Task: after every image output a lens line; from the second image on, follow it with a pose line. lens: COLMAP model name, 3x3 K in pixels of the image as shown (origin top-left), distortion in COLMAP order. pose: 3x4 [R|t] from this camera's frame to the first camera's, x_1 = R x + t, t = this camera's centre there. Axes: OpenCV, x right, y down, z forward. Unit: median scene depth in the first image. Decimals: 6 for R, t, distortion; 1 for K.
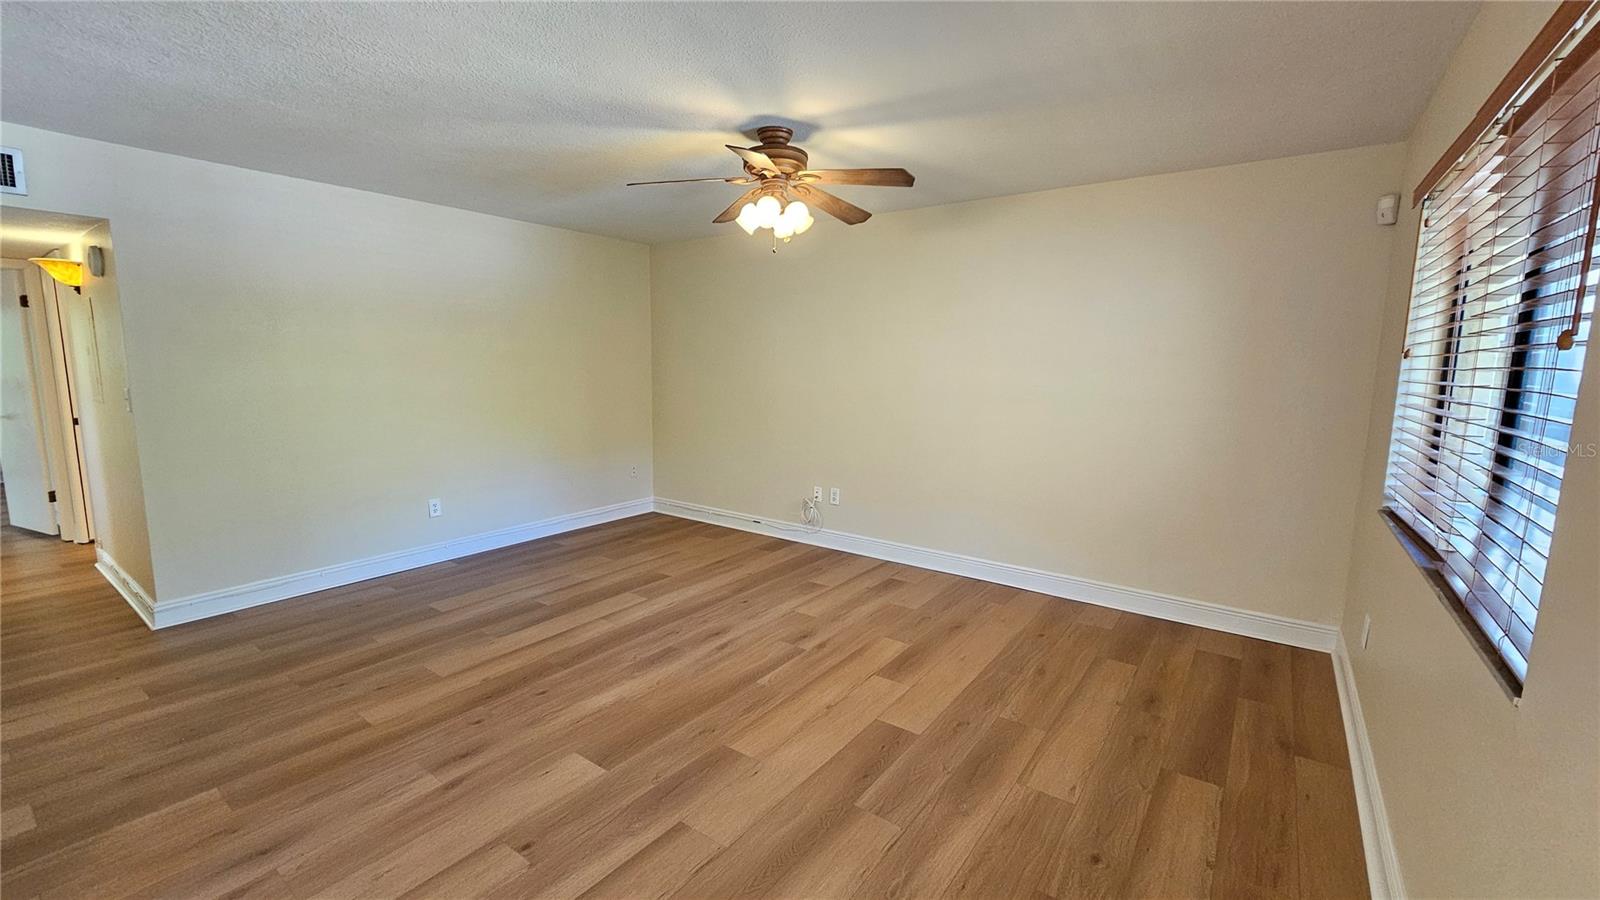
lens RADIAL K [[656.6, 0, 800.0], [0, 656.6, 450.0], [0, 0, 1]] dist [-0.001331, 0.000022]
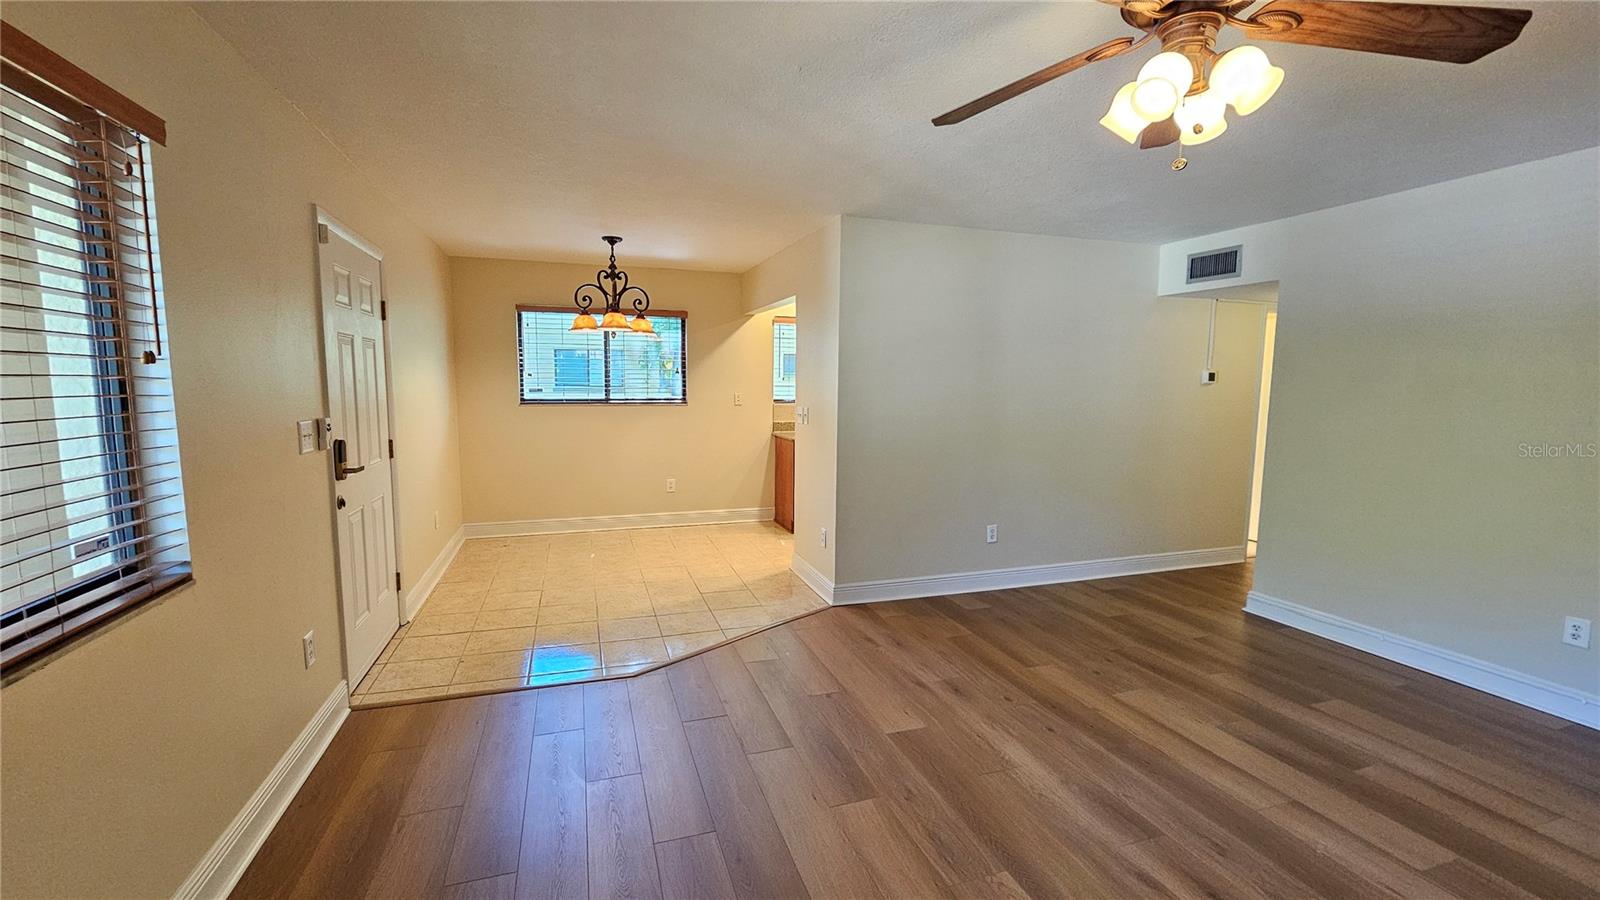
lens RADIAL K [[661.0, 0, 801.3], [0, 661.0, 450.7], [0, 0, 1]] dist [-0.000551, 0.000023]
pose [[-0.573249, 0.068854, -0.816483, 0.535667], [-0.125823, 0.977247, 0.170751, -0.138917], [0.809663, 0.200615, -0.551543, 1.059361]]
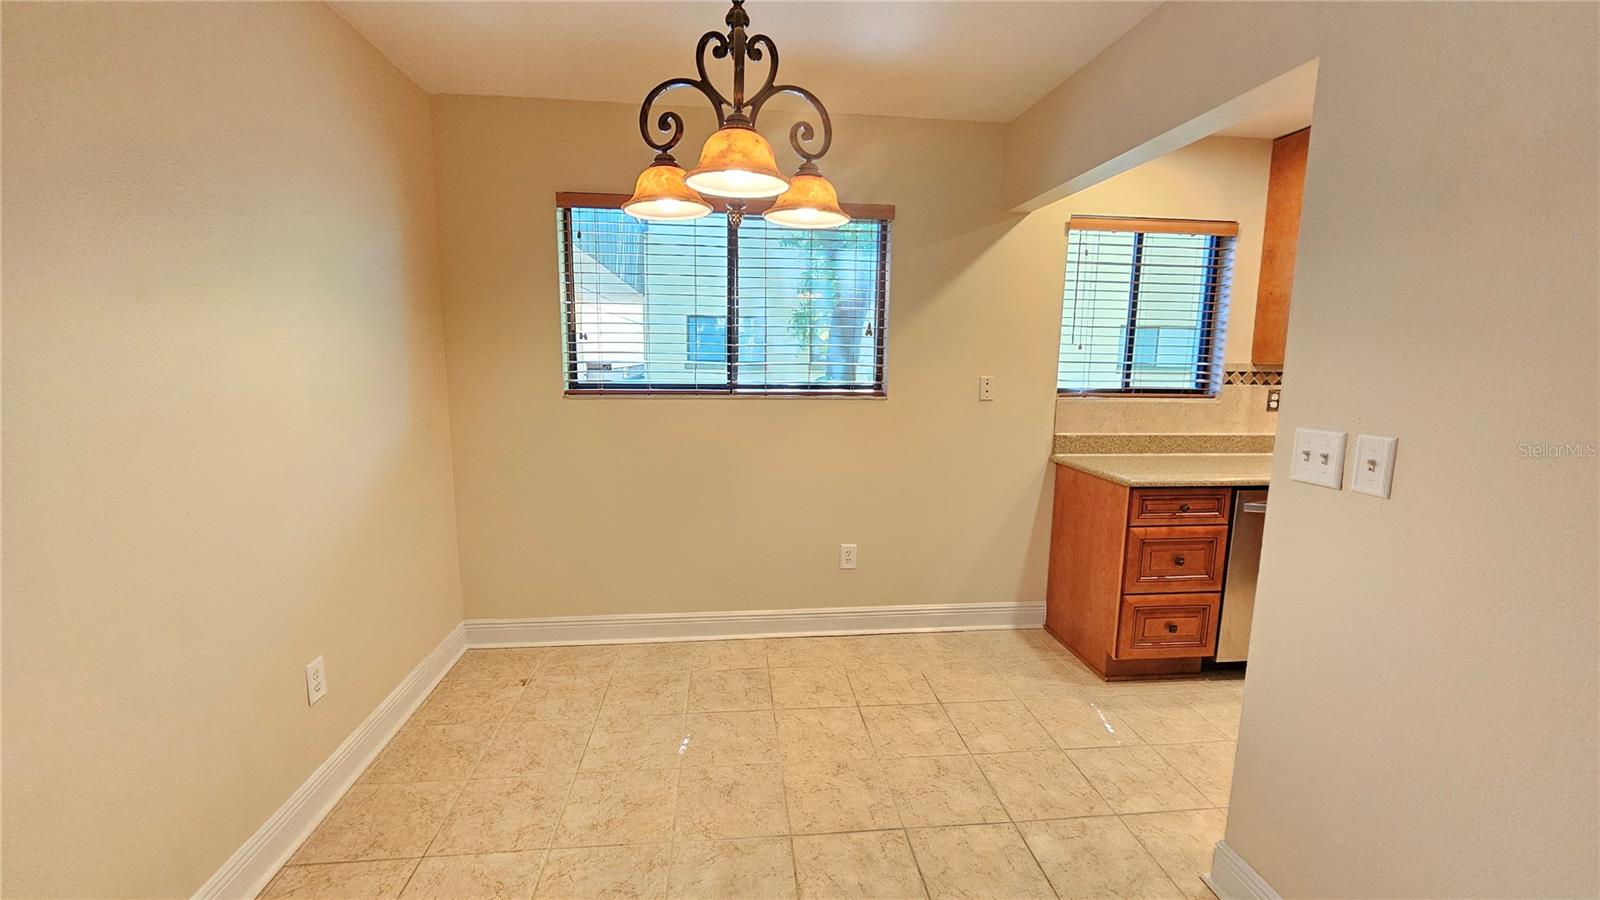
lens RADIAL K [[649.0, 0, 797.8], [0, 649.0, 452.9], [0, 0, 1]] dist [-0.013872, -0.000068]
pose [[-0.736488, 0.077722, -0.671970, -0.160186], [-0.112096, 0.965621, 0.234545, -0.022403], [0.667098, 0.248065, -0.702456, 0.253338]]
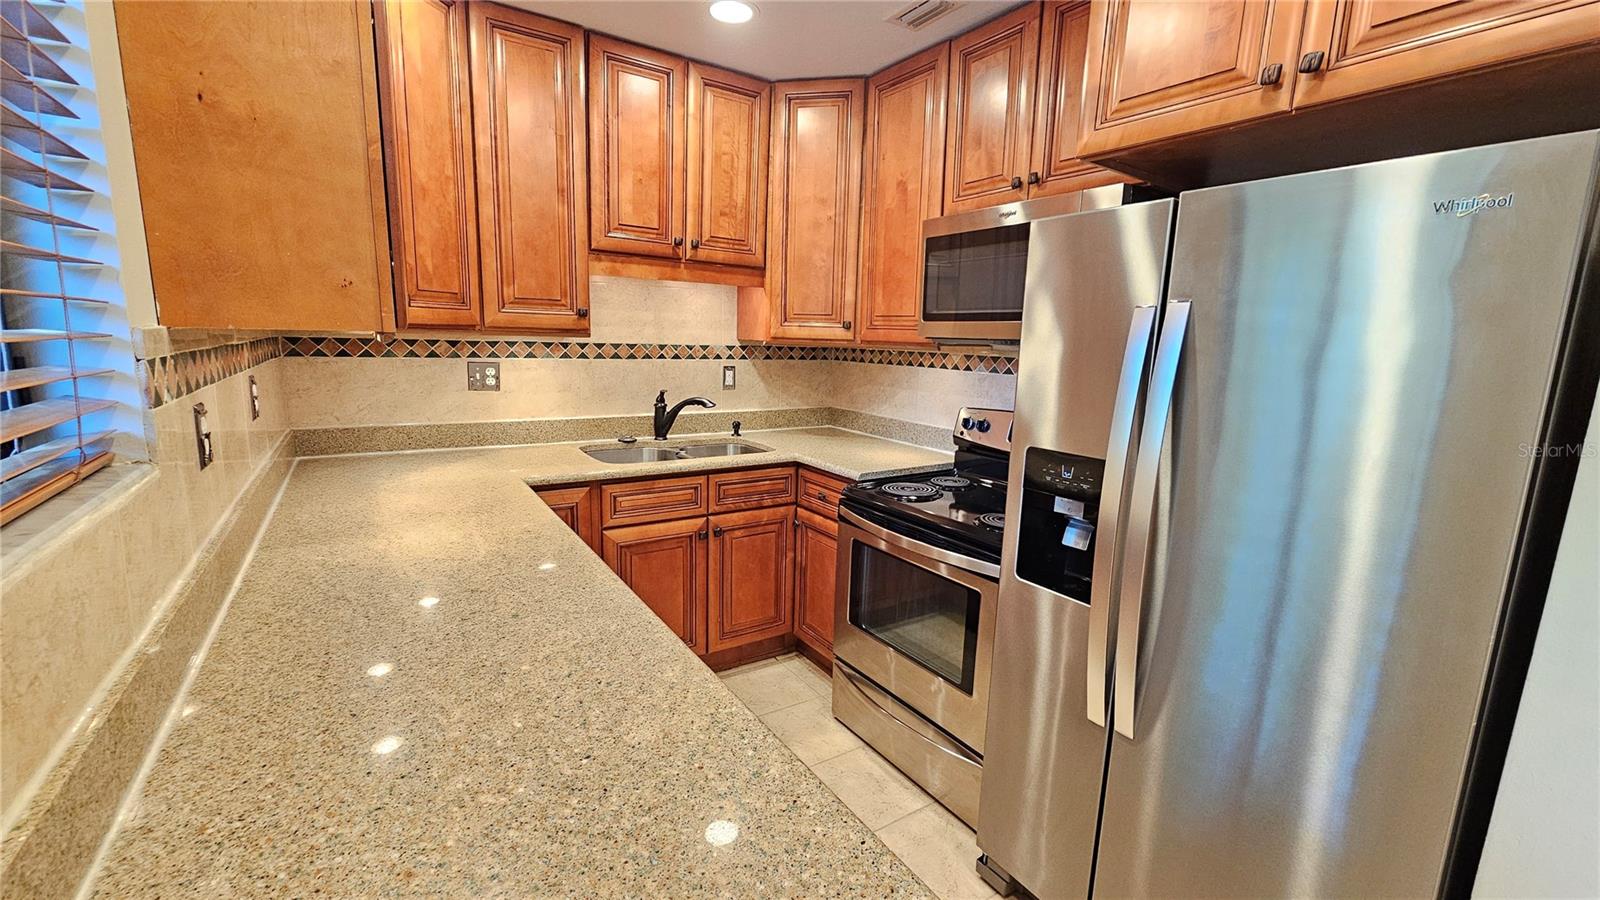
lens RADIAL K [[656.6, 0, 800.0], [0, 656.6, 450.0], [0, 0, 1]] dist [-0.001331, 0.000022]
pose [[0.936182, 0.075694, -0.343269, -1.020780], [-0.064939, 0.996974, 0.042739, 0.026187], [0.345465, -0.017720, 0.938264, -0.223399]]
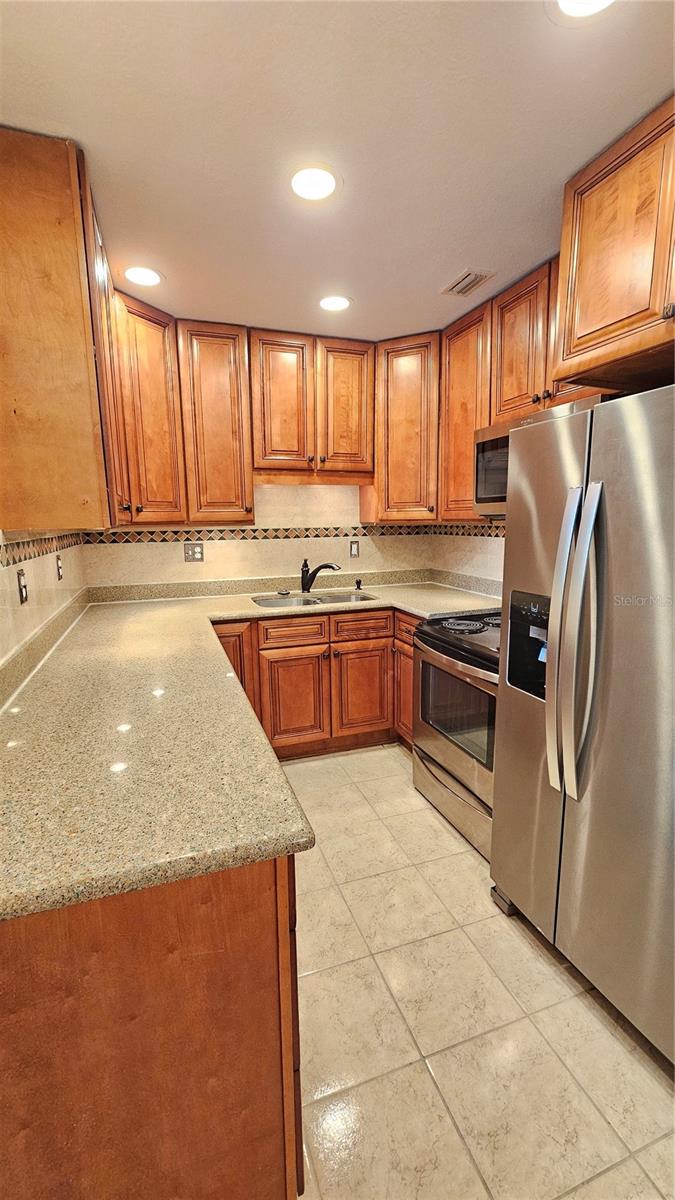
lens RADIAL K [[492.5, 0, 331.9], [0, 492.5, 602.9], [0, 0, 1]] dist [-0.001331, 0.000022]
pose [[0.822453, 0.071957, -0.564264, -0.894152], [-0.050697, 0.997292, 0.053284, 0.028297], [0.566570, -0.015217, 0.823873, -0.238642]]
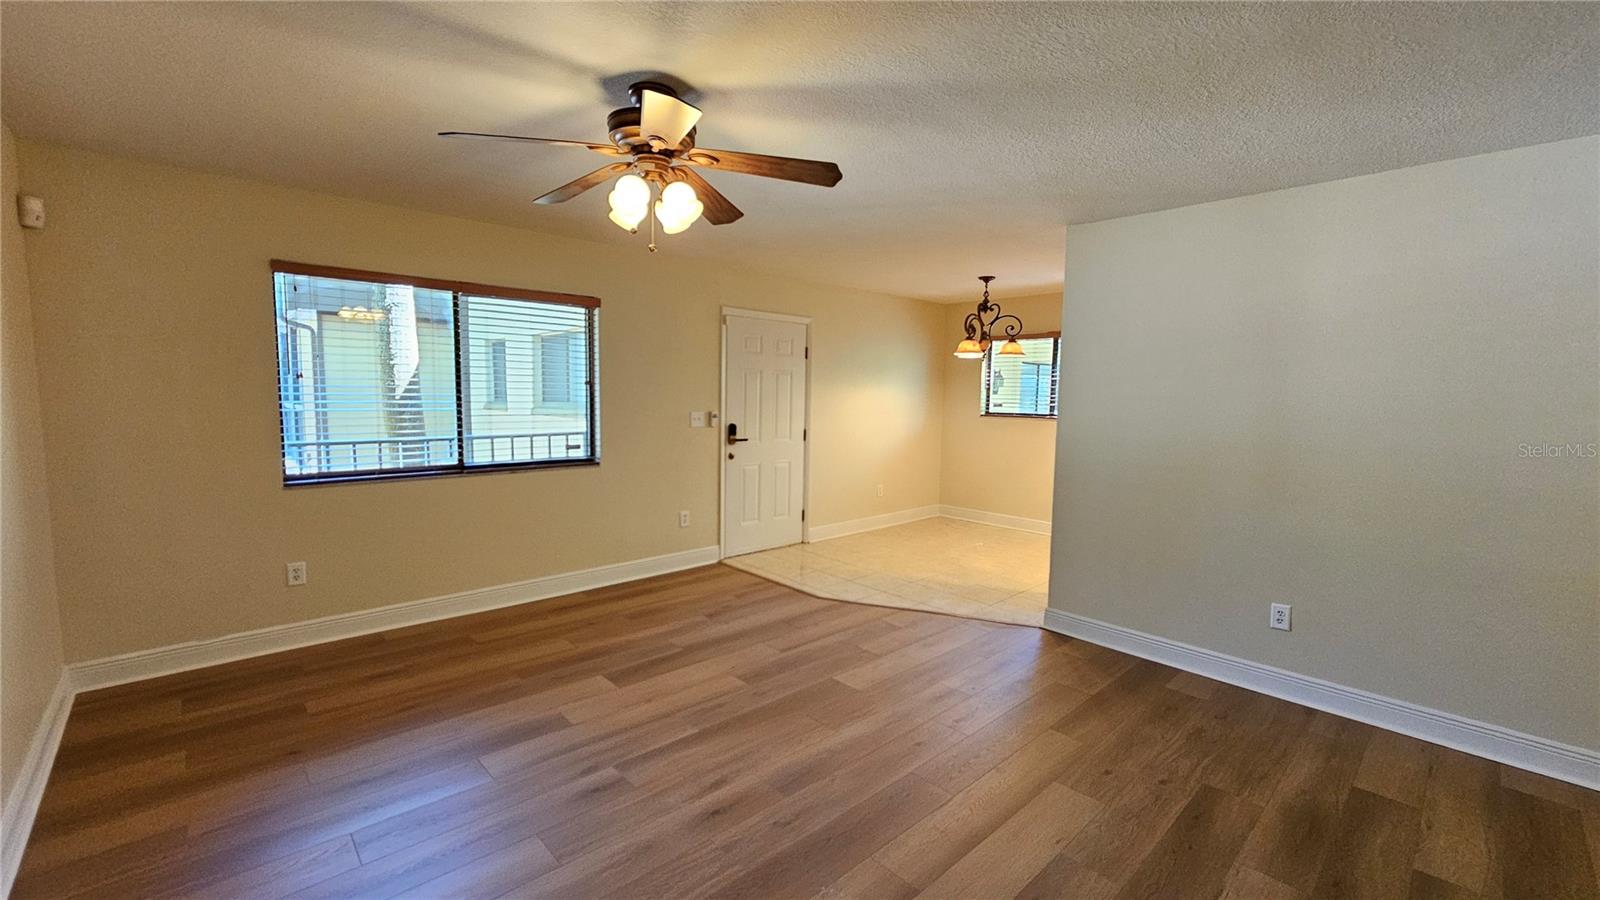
lens RADIAL K [[656.6, 0, 800.0], [0, 656.6, 450.0], [0, 0, 1]] dist [-0.001331, 0.000022]
pose [[-0.983486, -0.045815, 0.175088, -0.339830], [-0.005646, 0.974724, 0.223341, -0.241743], [-0.180895, 0.218665, -0.958886, 1.703459]]
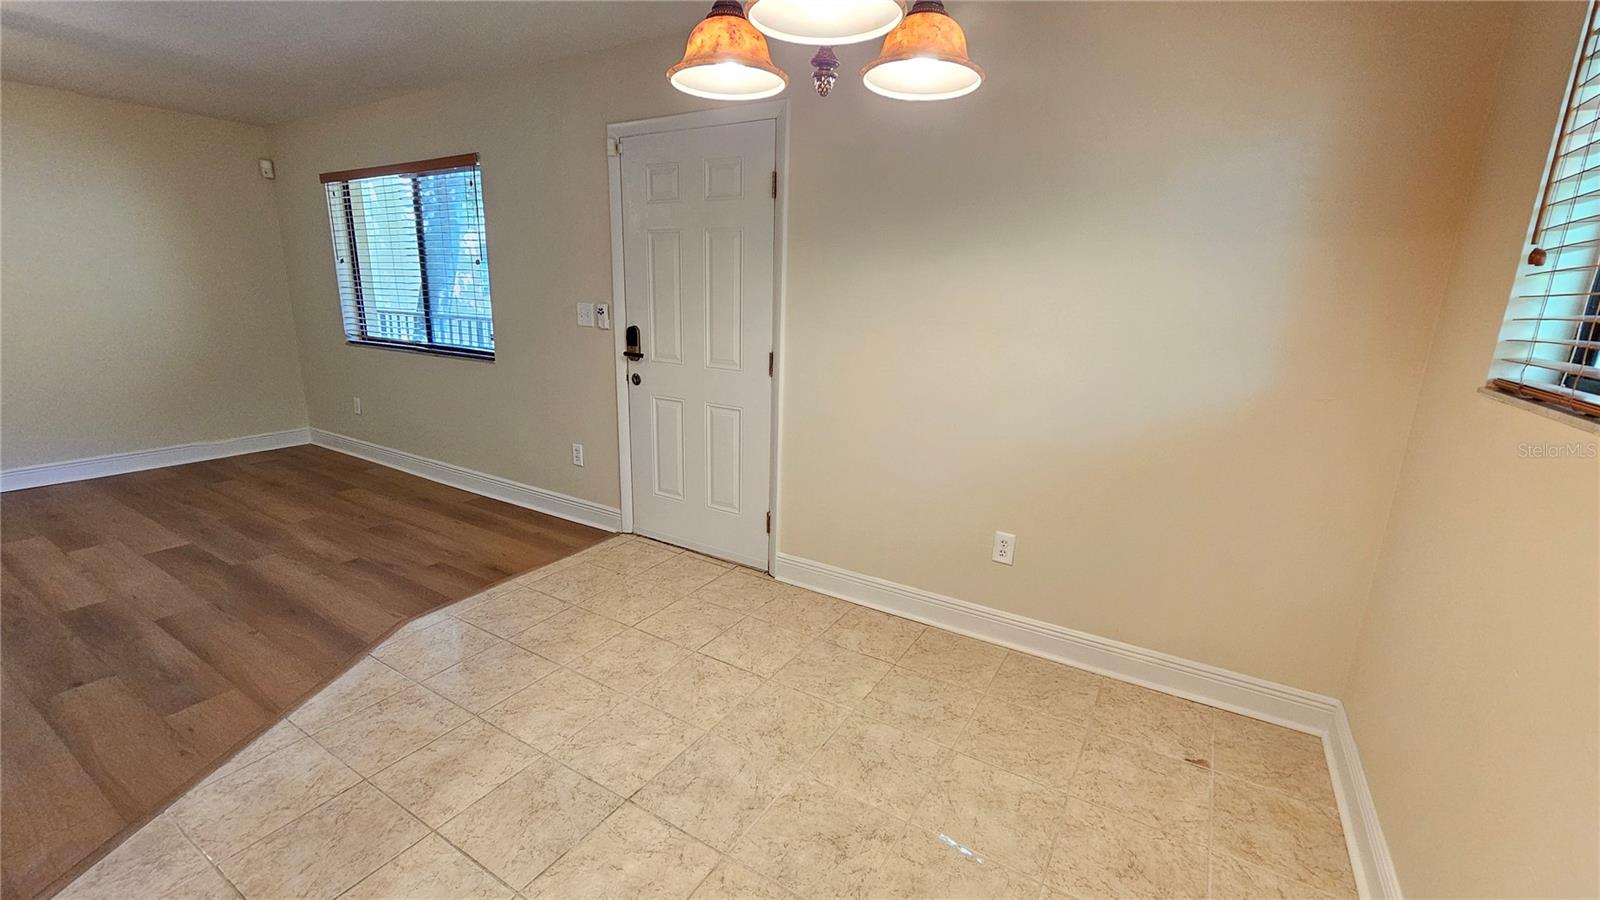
lens RADIAL K [[656.6, 0, 800.0], [0, 656.6, 450.0], [0, 0, 1]] dist [-0.001331, 0.000022]
pose [[-0.081428, -0.249883, 0.964846, -0.958155], [0.107385, 0.960226, 0.257749, 0.030684], [-0.990877, 0.124598, -0.051355, -0.157994]]
